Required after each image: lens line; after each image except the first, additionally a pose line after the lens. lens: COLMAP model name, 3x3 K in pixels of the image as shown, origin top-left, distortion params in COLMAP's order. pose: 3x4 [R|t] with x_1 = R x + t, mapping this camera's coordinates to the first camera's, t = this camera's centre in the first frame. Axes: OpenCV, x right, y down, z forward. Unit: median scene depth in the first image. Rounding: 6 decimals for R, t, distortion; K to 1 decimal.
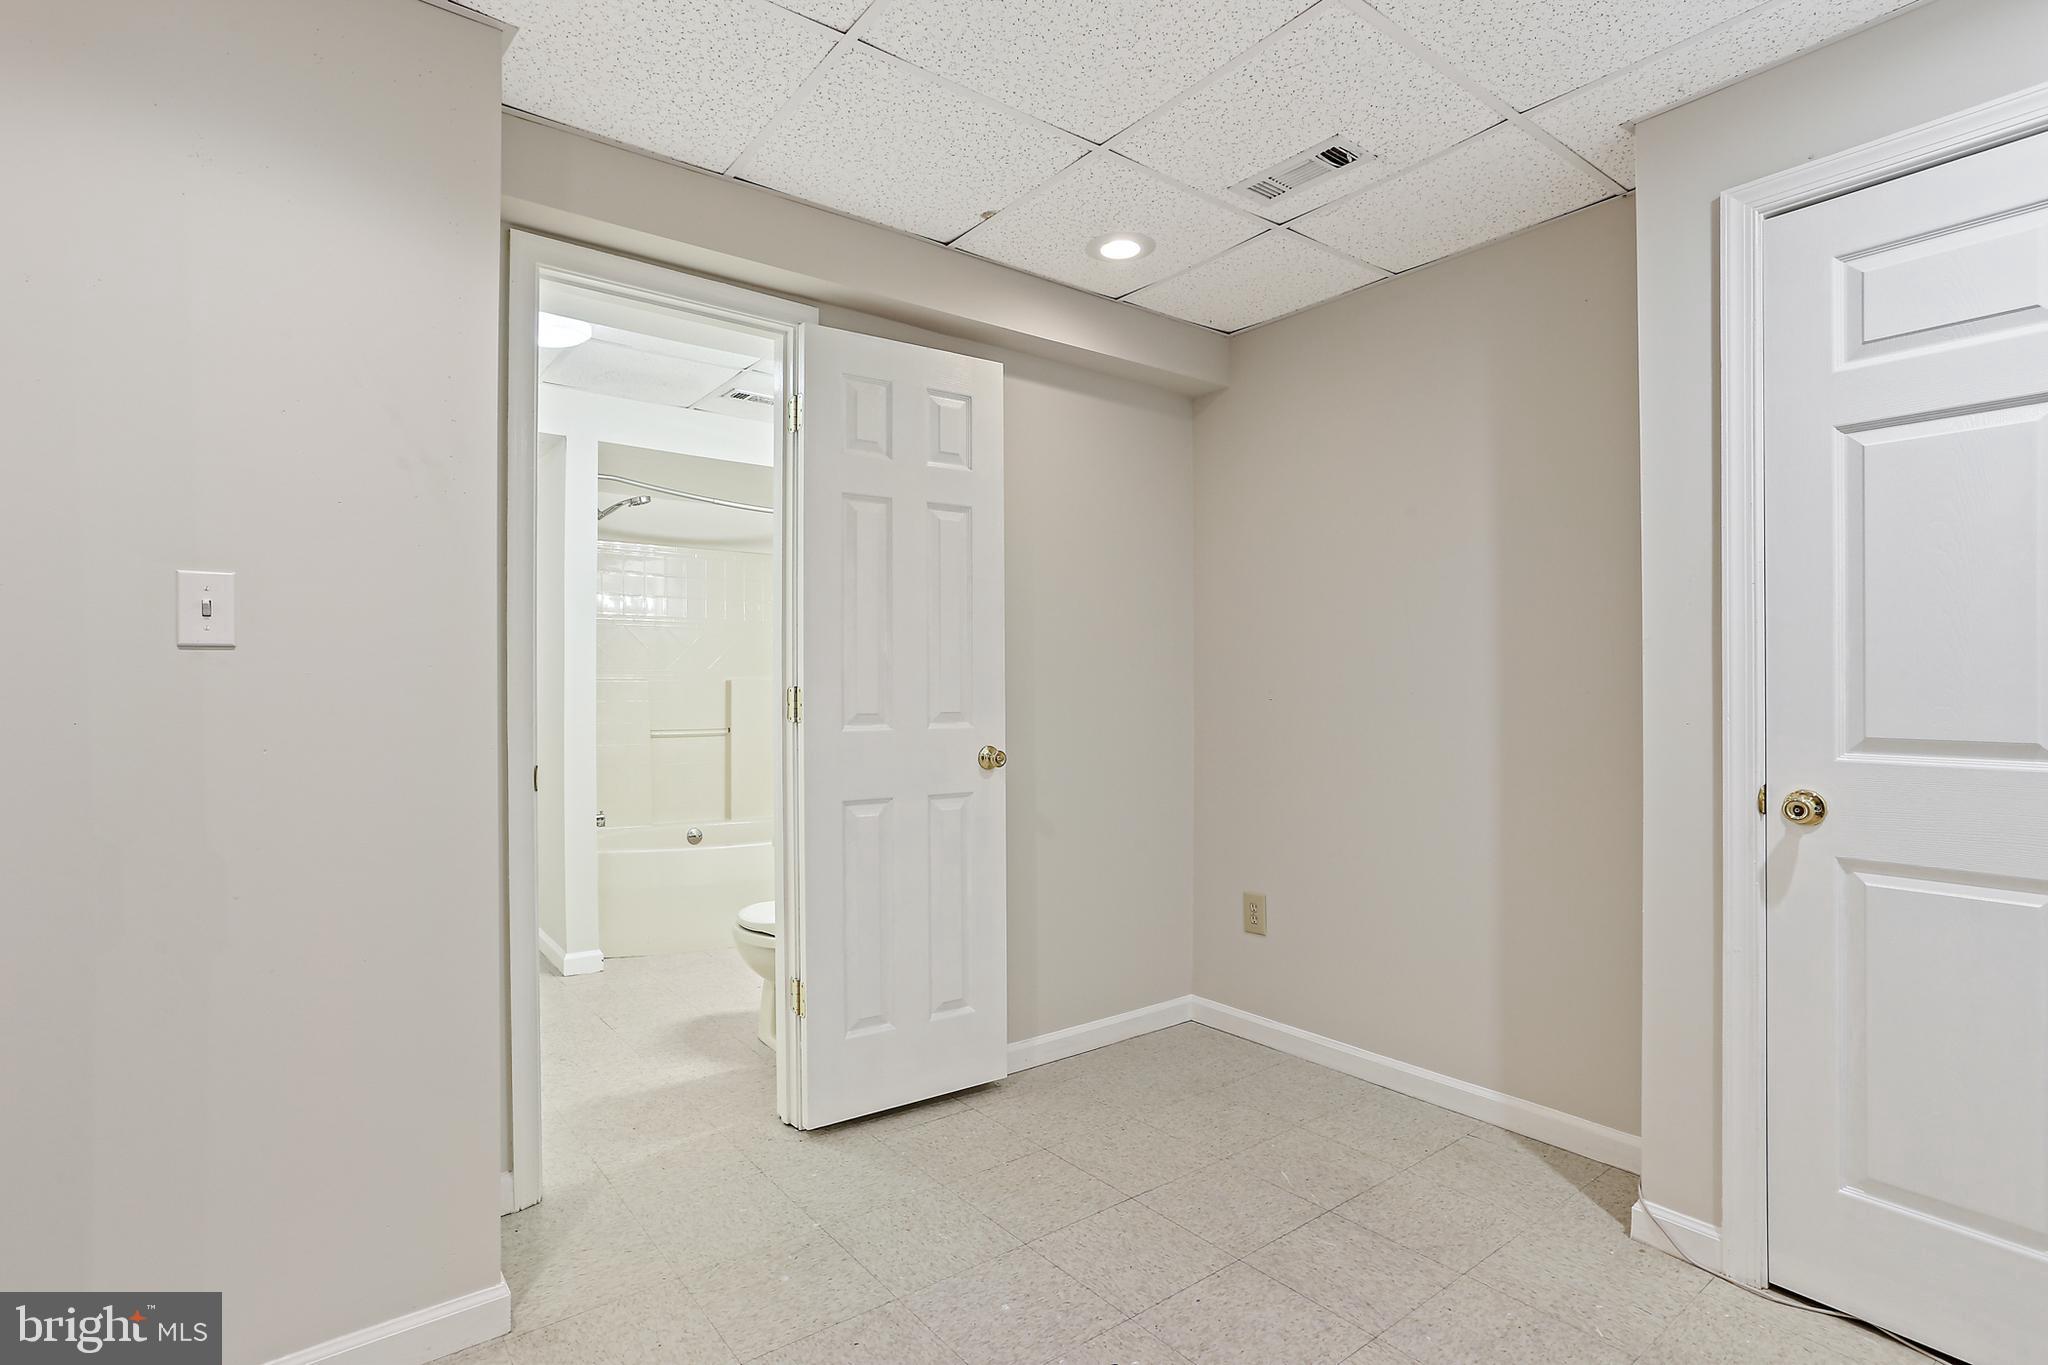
lens RADIAL K [[995.8, 0, 1021.7], [0, 995.8, 691.5], [0, 0, 1]] dist [-0.001714, 0.004504]
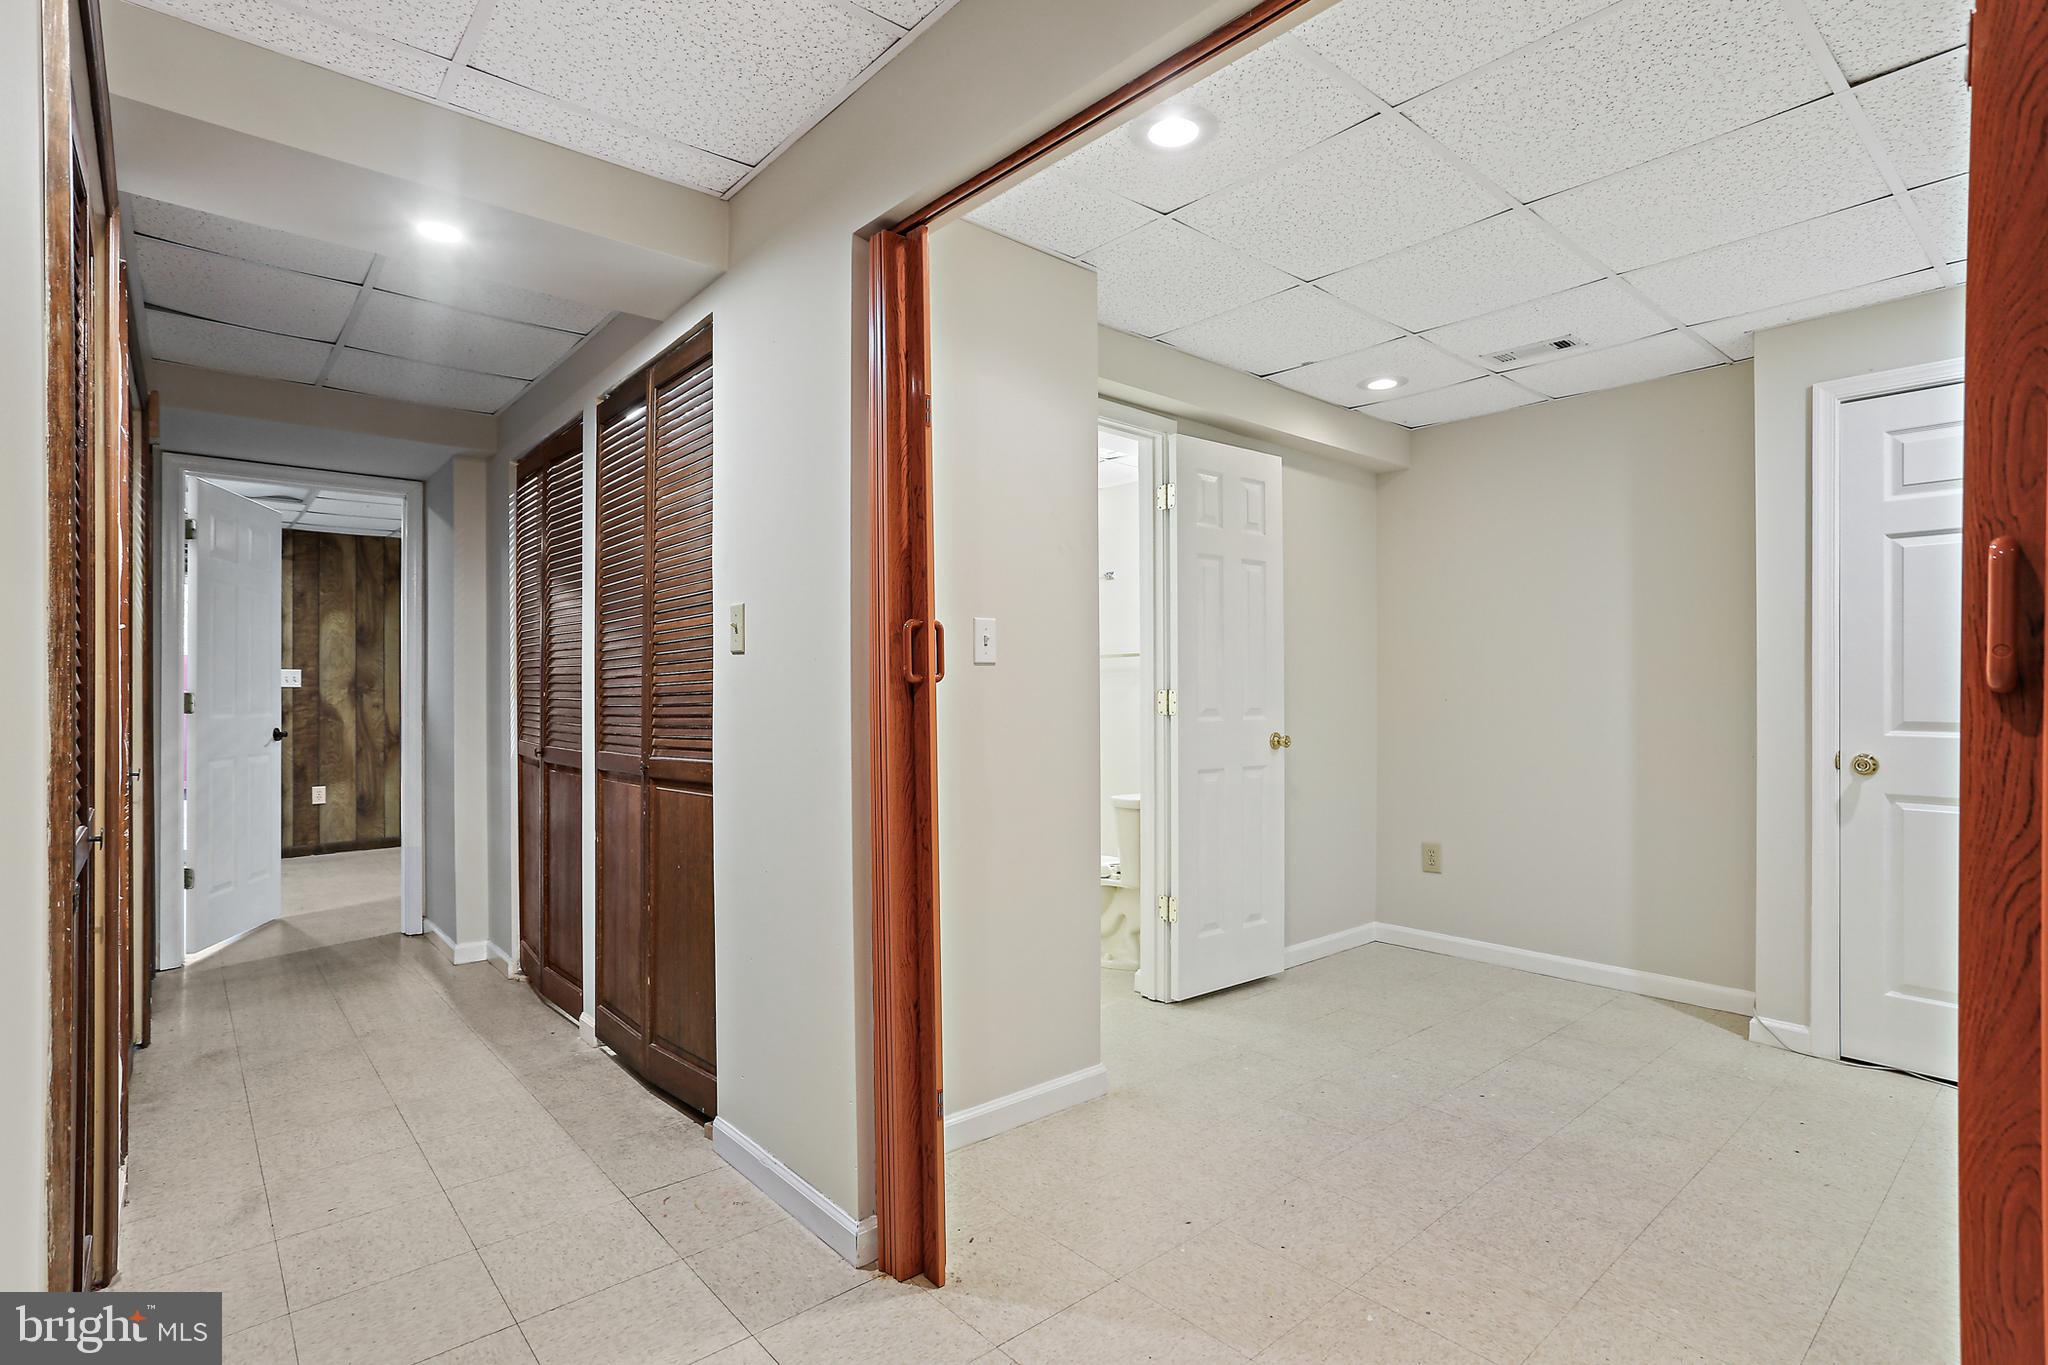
lens RADIAL K [[995.8, 0, 1026.7], [0, 995.8, 700.5], [0, 0, 1]] dist [-0.001714, 0.004504]
pose [[0.997757, 0.002425, 0.066903, -0.513298], [-0.002619, 0.999993, 0.002813, 0.007038], [-0.066896, -0.002982, 0.997755, -0.399440]]
